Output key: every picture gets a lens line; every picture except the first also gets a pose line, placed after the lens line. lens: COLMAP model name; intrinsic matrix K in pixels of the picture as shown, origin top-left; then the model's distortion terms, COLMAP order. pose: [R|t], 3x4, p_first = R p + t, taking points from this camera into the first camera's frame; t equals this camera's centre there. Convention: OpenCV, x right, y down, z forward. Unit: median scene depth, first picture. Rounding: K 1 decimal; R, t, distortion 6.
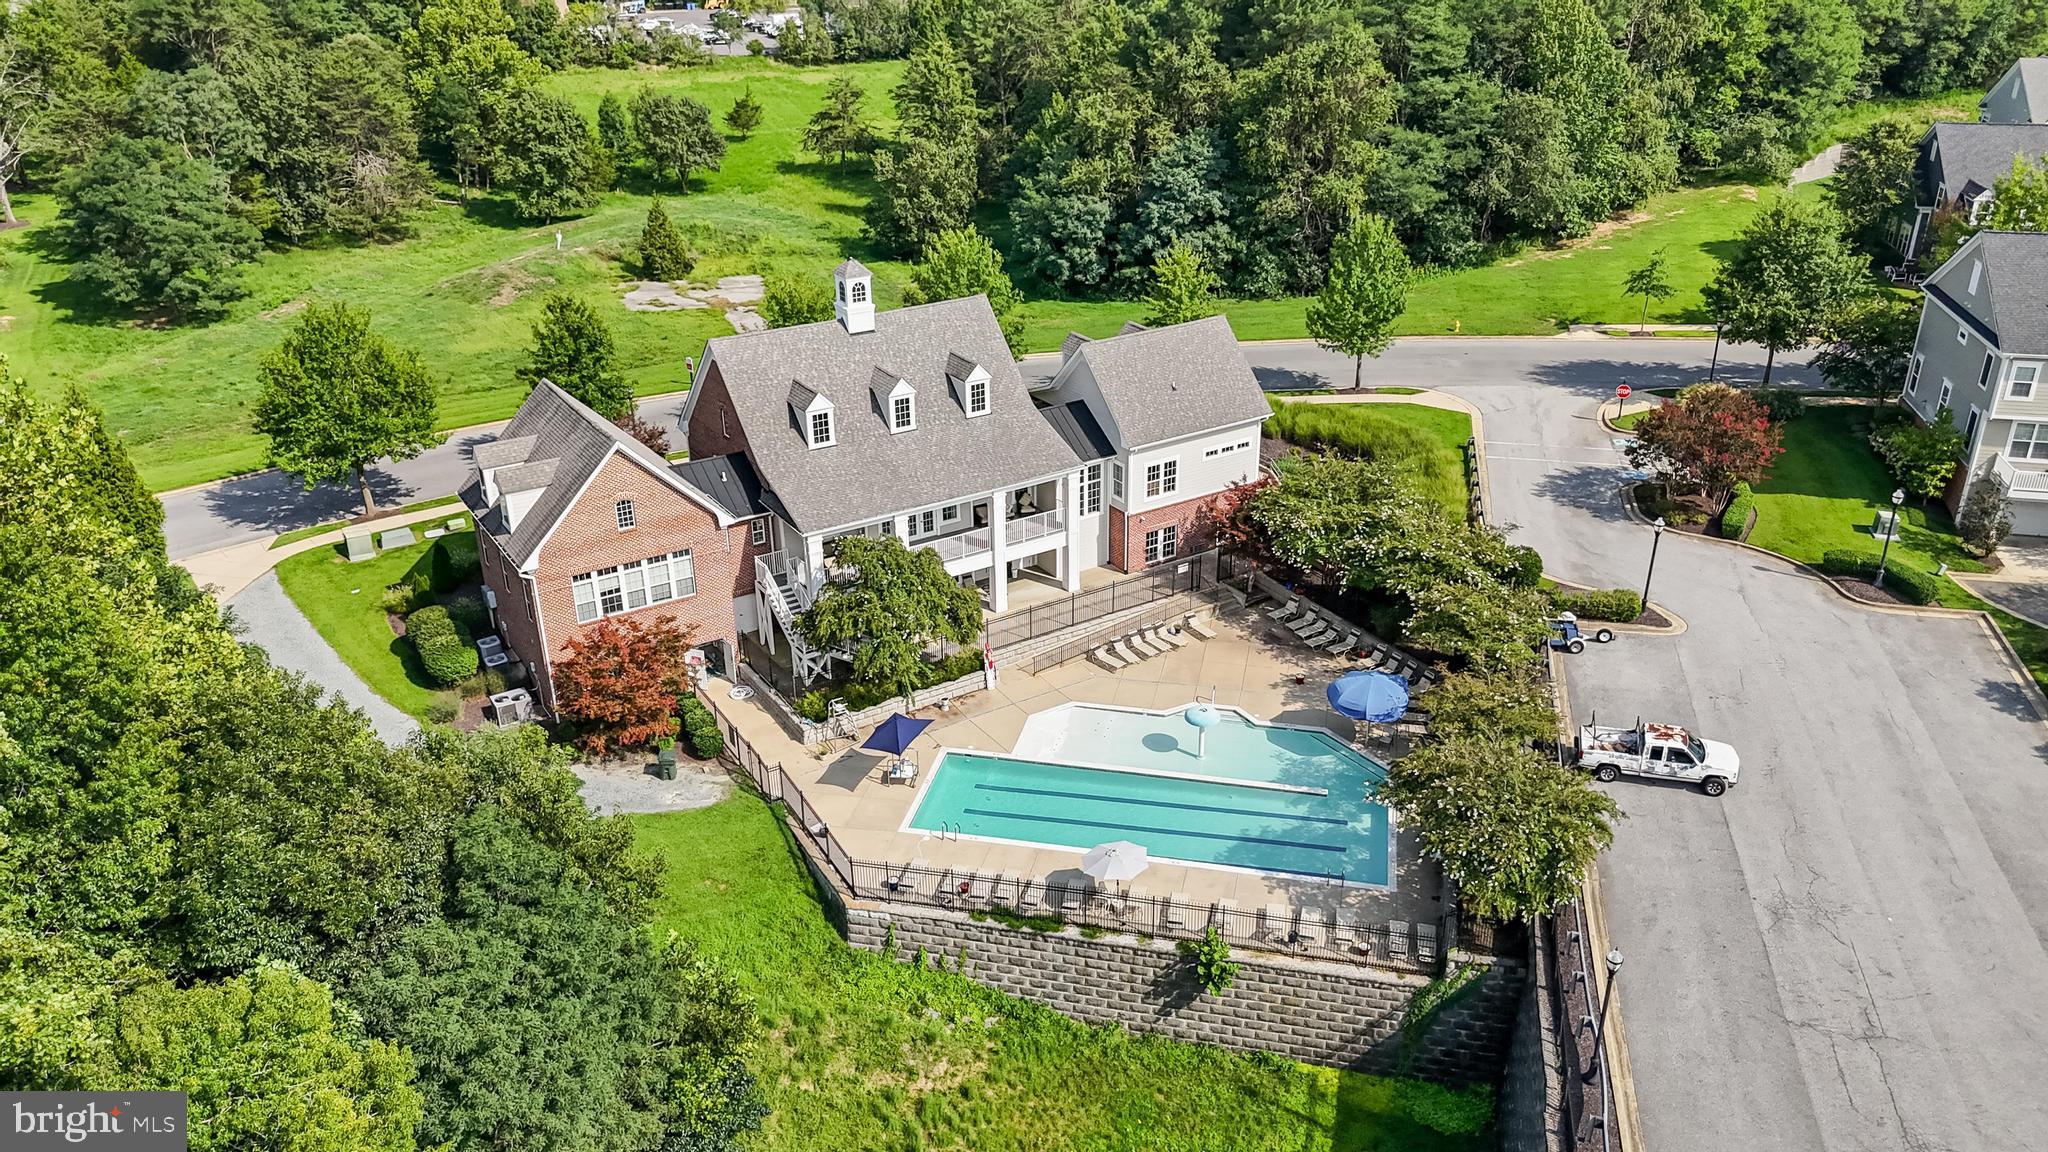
lens RADIAL K [[1461.2, 0, 1029.8], [0, 1461.2, 576.5], [0, 0, 1]] dist [0.038961, -0.021191]
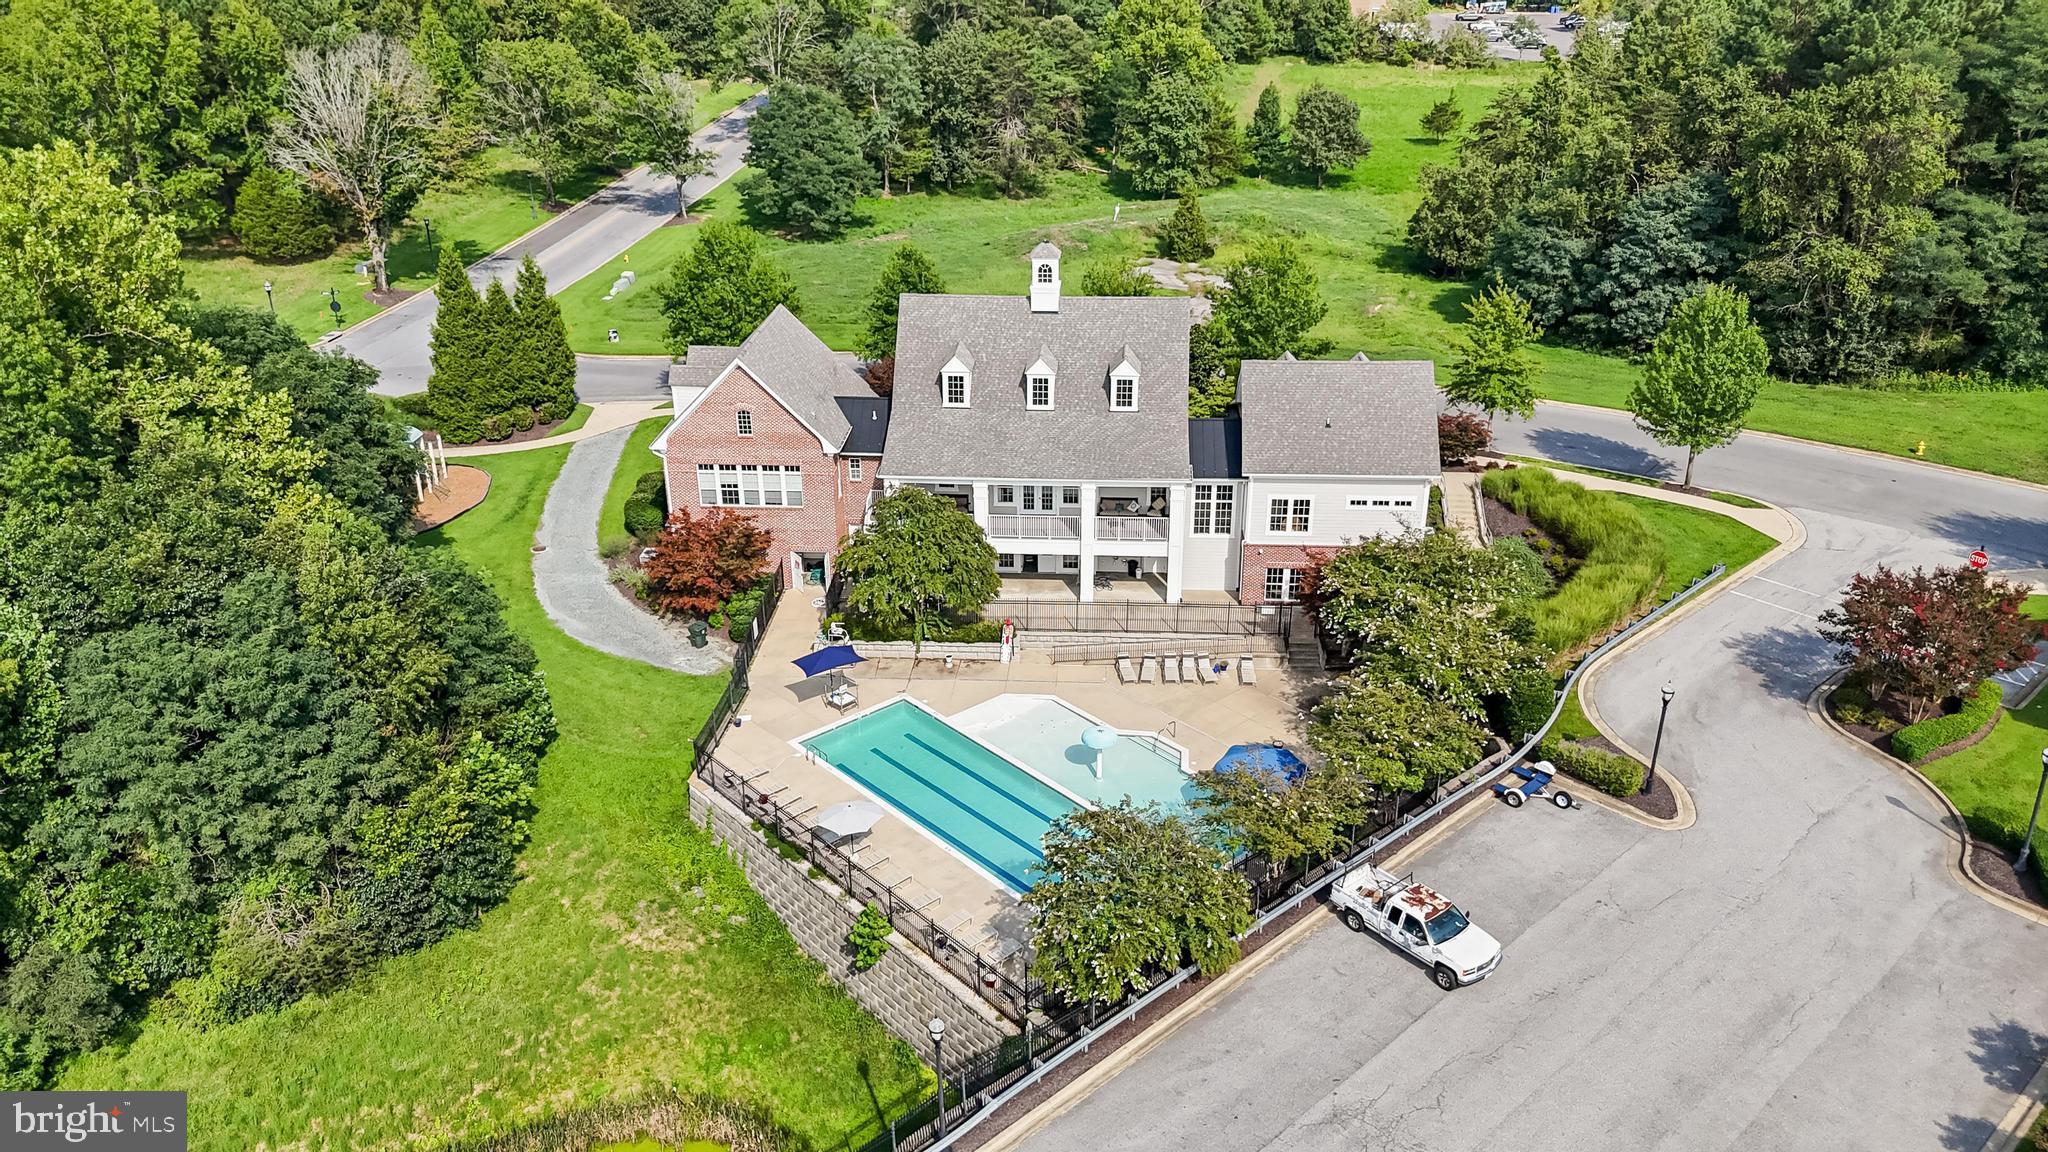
lens RADIAL K [[1461.2, 0, 1023.2], [0, 1461.2, 567.8], [0, 0, 1]] dist [0.038961, -0.021191]
pose [[0.823010, 0.249939, -0.510083, 0.438905], [-0.252018, 0.965439, 0.066435, -0.053221], [0.509059, 0.073873, 0.857556, 0.100614]]
